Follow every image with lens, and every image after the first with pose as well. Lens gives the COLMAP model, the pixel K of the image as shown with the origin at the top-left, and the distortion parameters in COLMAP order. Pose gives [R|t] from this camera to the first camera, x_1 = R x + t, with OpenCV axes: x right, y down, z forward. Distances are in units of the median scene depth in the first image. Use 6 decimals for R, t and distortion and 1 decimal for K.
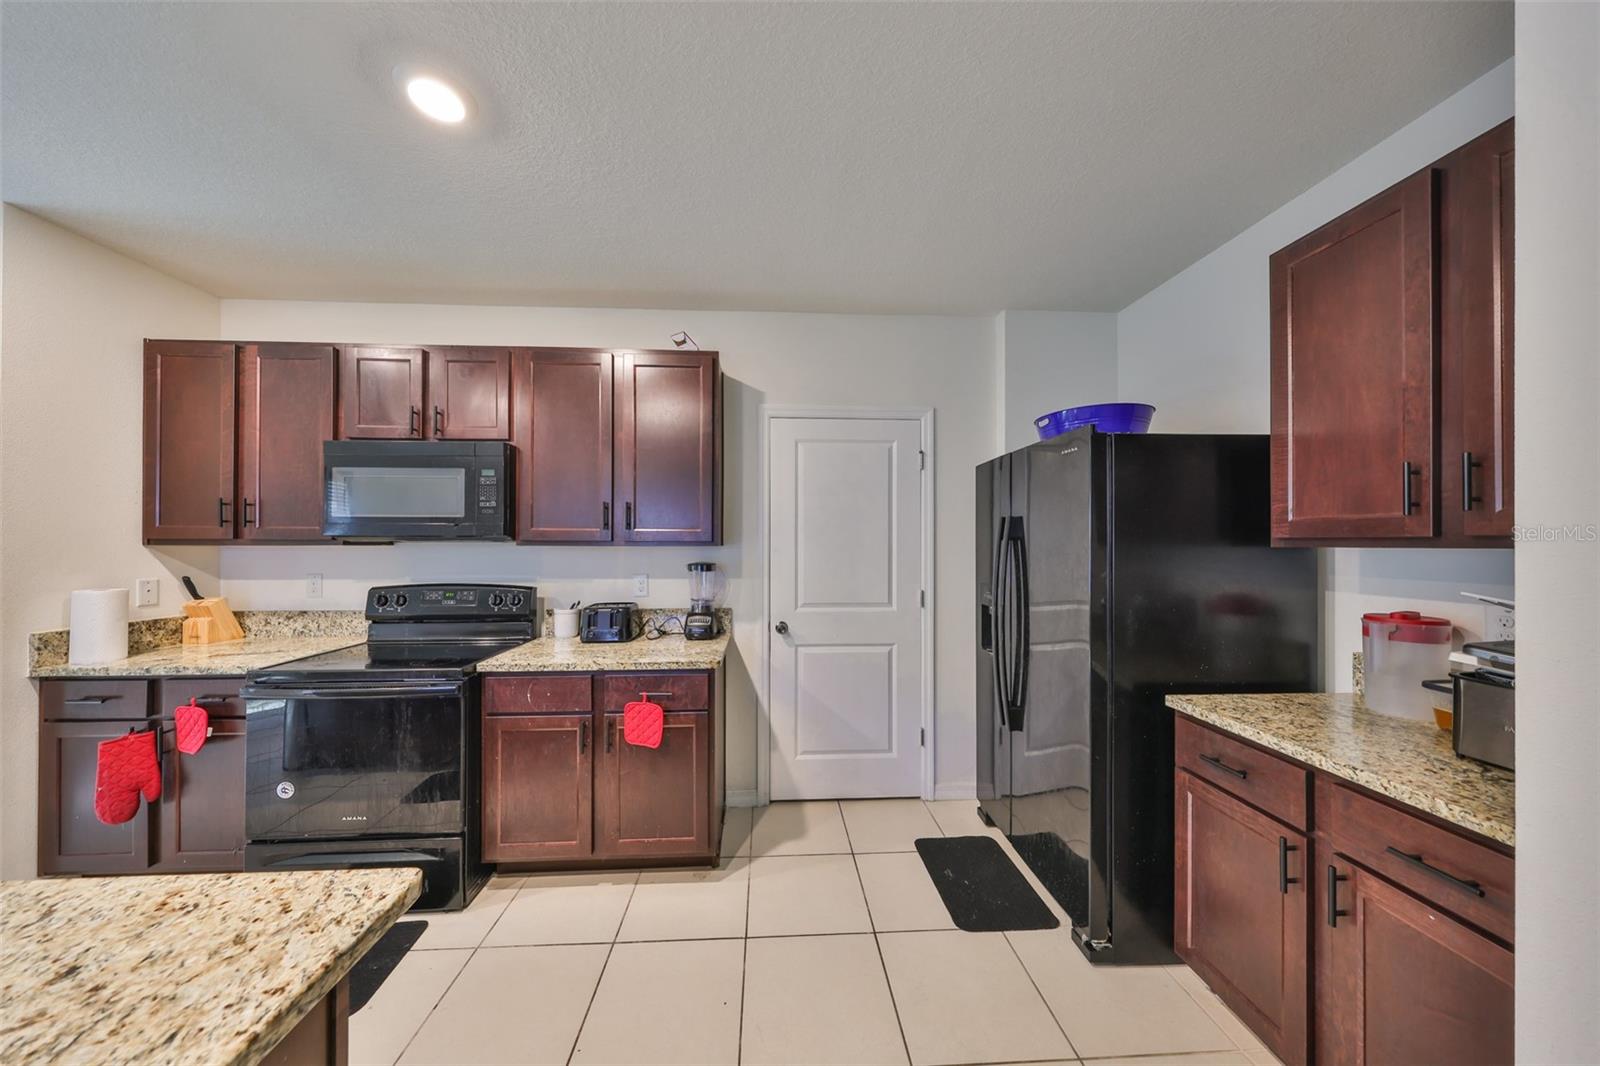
lens RADIAL K [[496.6, 0, 802.0], [0, 496.6, 541.1], [0, 0, 1]] dist [-0.000343, -0.000233]
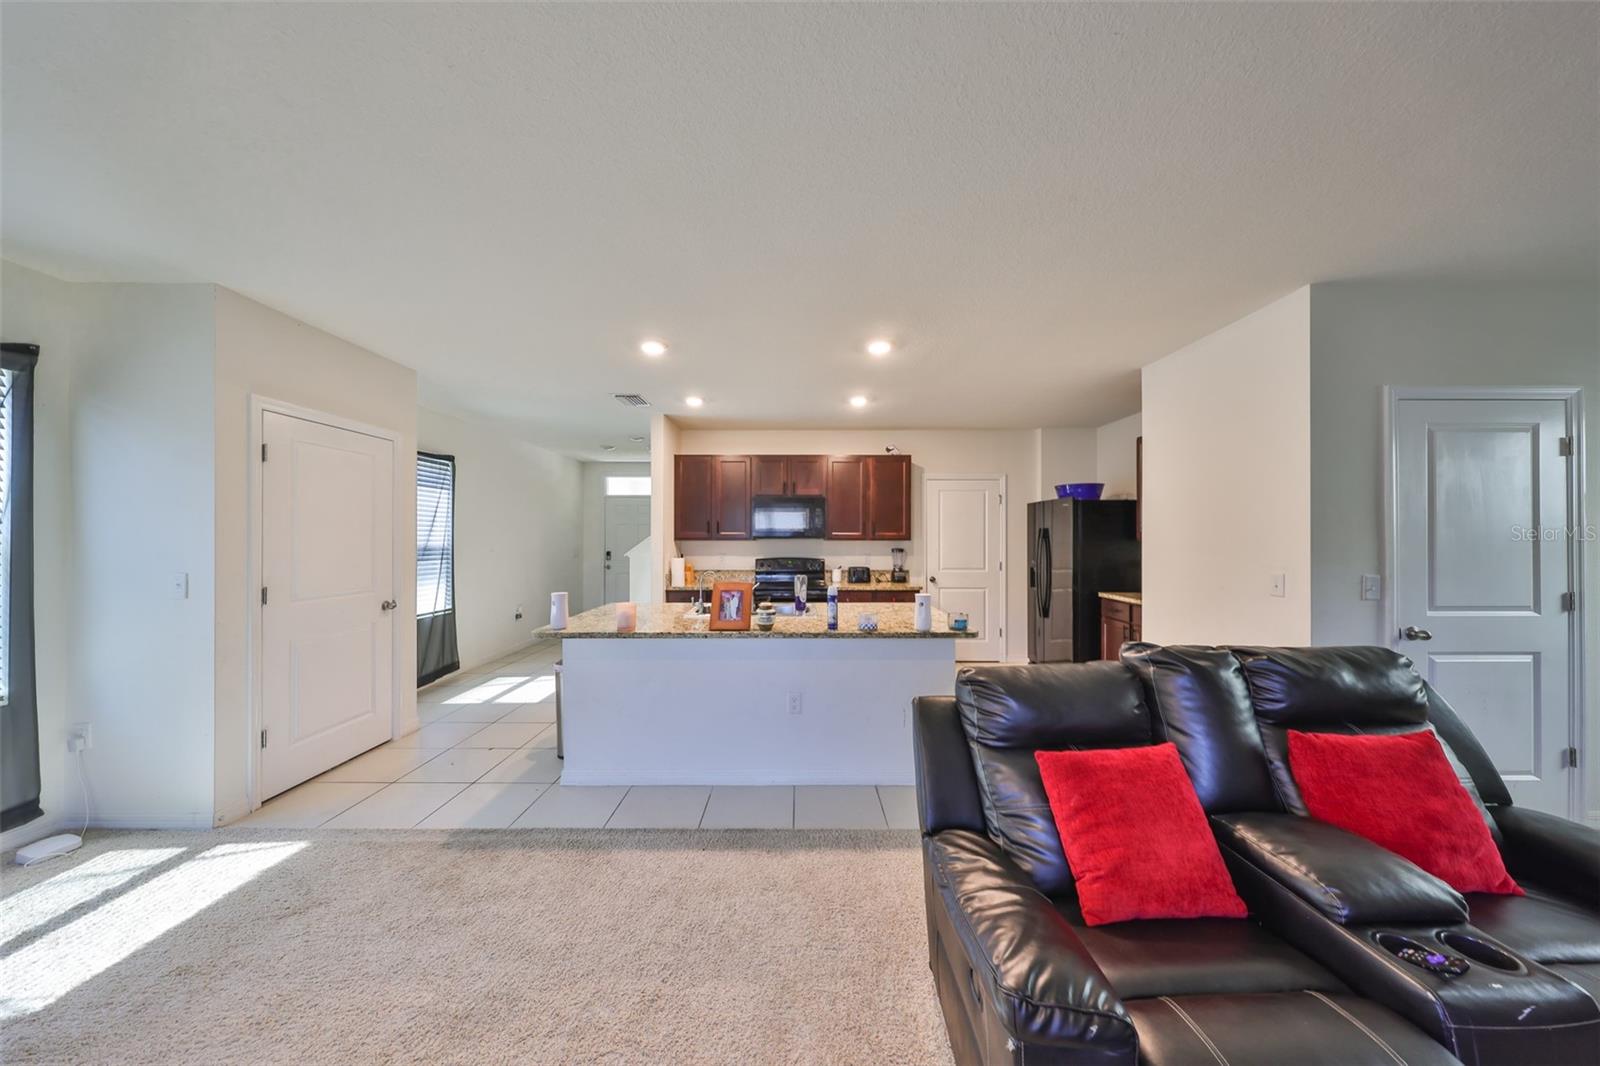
lens RADIAL K [[496.6, 0, 807.7], [0, 496.6, 536.4], [0, 0, 1]] dist [-0.000343, -0.000233]
pose [[0.998570, -0.000746, -0.053453, -0.549755], [0.000678, 0.999999, -0.001284, -0.007836], [0.053454, 0.001246, 0.998570, -1.361803]]
